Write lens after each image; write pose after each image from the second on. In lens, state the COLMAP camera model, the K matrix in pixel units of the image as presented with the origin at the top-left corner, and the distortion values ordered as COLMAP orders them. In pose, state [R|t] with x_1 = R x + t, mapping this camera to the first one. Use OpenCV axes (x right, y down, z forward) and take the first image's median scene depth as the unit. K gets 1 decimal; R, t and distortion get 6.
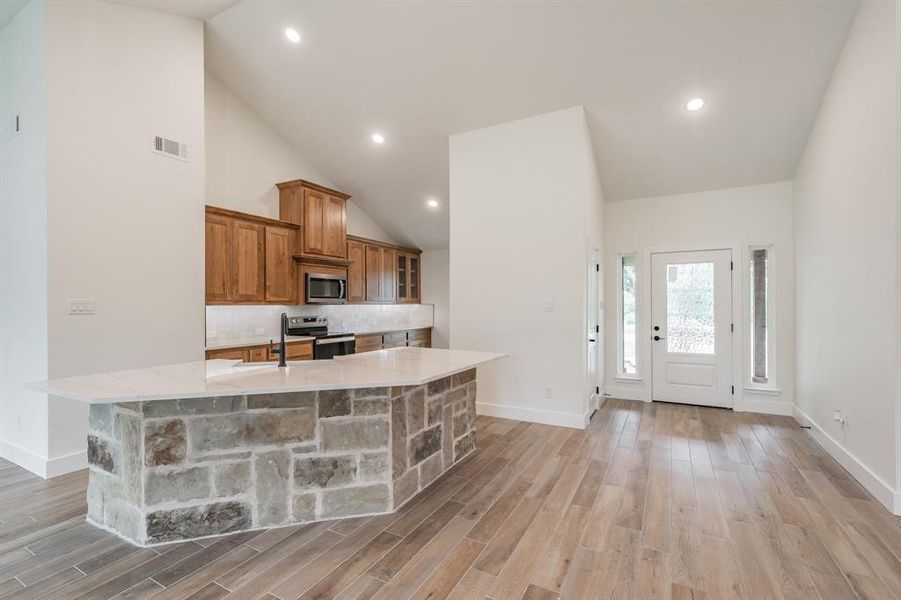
lens RADIAL K [[403.1, 0, 451.7], [0, 403.1, 304.2], [0, 0, 1]] dist [0.000948, -0.000477]
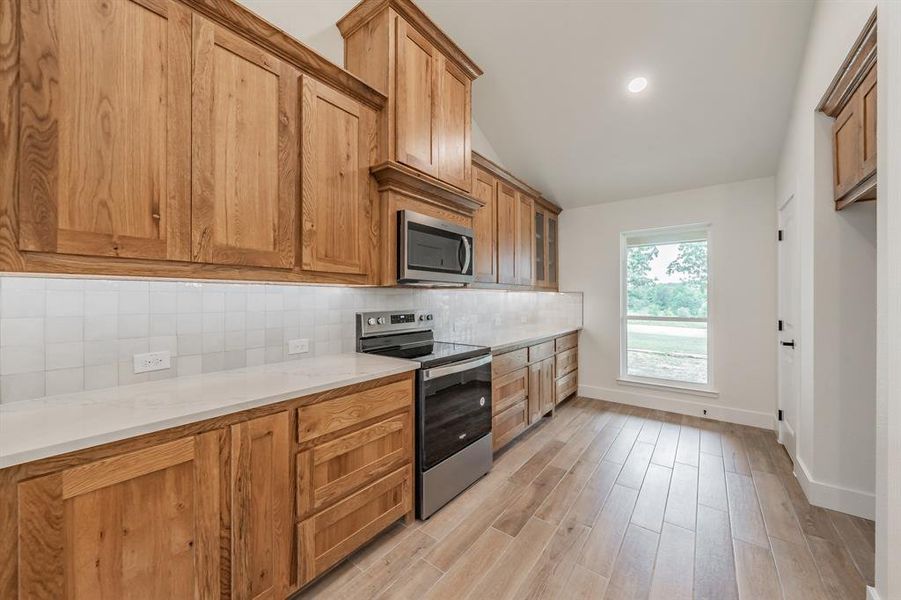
lens RADIAL K [[338.5, 0, 437.8], [0, 338.5, 296.0], [0, 0, 1]] dist [-0.002656, 0.000345]
pose [[0.983491, 0.003266, -0.180925, -0.285851], [-0.004581, 0.999966, -0.006852, 0.017281], [0.180896, 0.007567, 0.983473, 0.732399]]
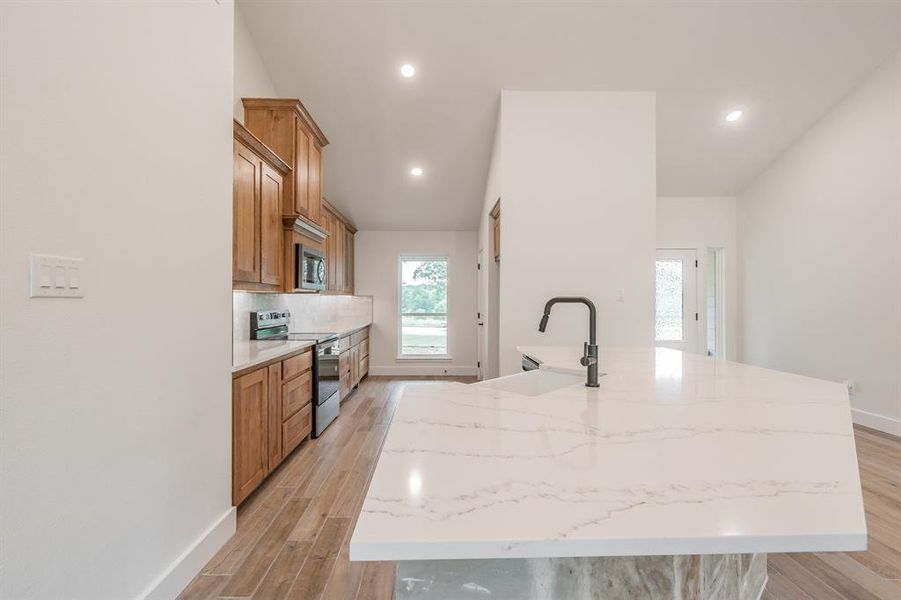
lens RADIAL K [[403.1, 0, 444.9], [0, 403.1, 298.0], [0, 0, 1]] dist [0.000948, -0.000477]
pose [[0.873893, 0.007034, 0.486068, -0.527414], [-0.003141, 0.999956, -0.008825, 0.018208], [-0.486109, 0.006185, 0.873877, 0.343582]]
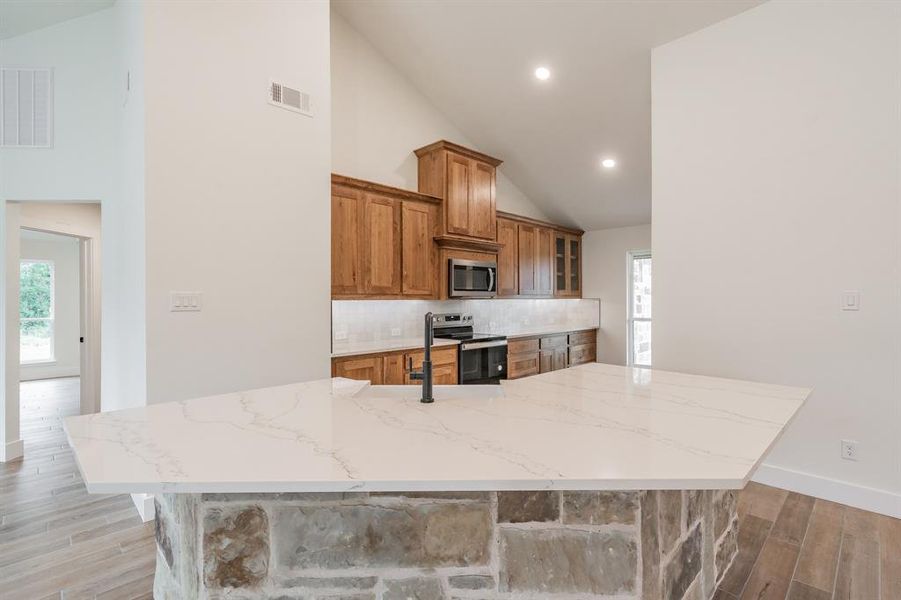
lens RADIAL K [[421.0, 0, 468.6], [0, 421.0, 300.4], [0, 0, 1]] dist [-0.000405, -0.000021]
pose [[0.962018, 0.001704, -0.272981, -0.110948], [-0.000748, 0.999993, 0.003607, 0.000467], [0.272985, -0.003266, 0.962013, 0.242108]]
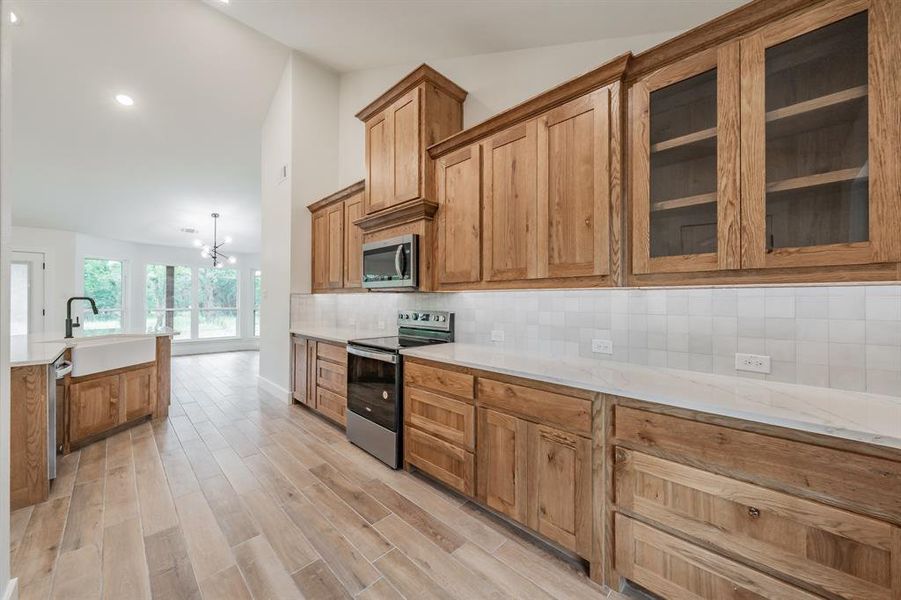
lens RADIAL K [[330.0, 0, 455.3], [0, 330.0, 295.3], [0, 0, 1]] dist [0.000535, -0.000193]
pose [[-0.275198, -0.014948, -0.961271, 0.154878], [-0.005909, 0.999887, -0.013857, 0.015190], [0.961369, 0.001866, -0.275255, 1.459938]]
